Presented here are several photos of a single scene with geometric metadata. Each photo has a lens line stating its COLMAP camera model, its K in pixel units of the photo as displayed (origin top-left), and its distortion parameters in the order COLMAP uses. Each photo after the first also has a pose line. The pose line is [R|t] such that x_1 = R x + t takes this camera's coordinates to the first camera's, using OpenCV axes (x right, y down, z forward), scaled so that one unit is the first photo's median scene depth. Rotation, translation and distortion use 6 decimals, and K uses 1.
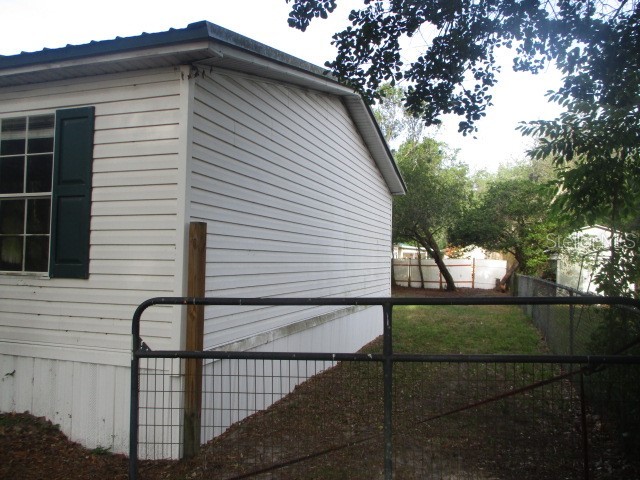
lens RADIAL K [[525.1, 0, 321.6], [0, 525.1, 228.1], [0, 0, 1]] dist [-0.023174, 0.009958]
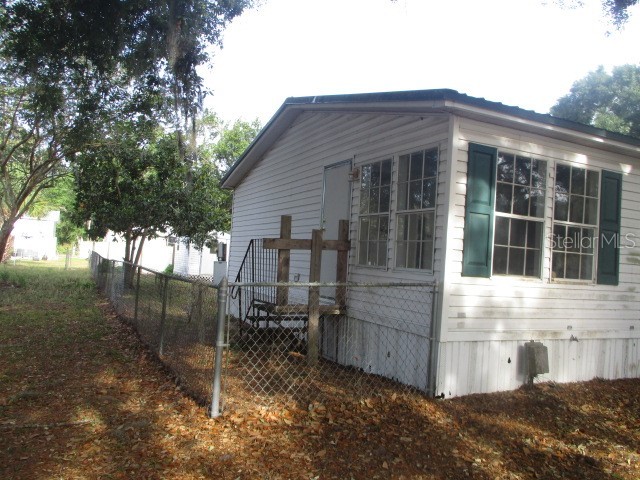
lens RADIAL K [[525.1, 0, 321.6], [0, 525.1, 228.1], [0, 0, 1]] dist [-0.023174, 0.009958]
pose [[0.725813, 0.072620, 0.684048, -2.103476], [-0.101954, 0.994786, 0.002571, 0.013678], [-0.680294, -0.071607, 0.729433, 0.462017]]
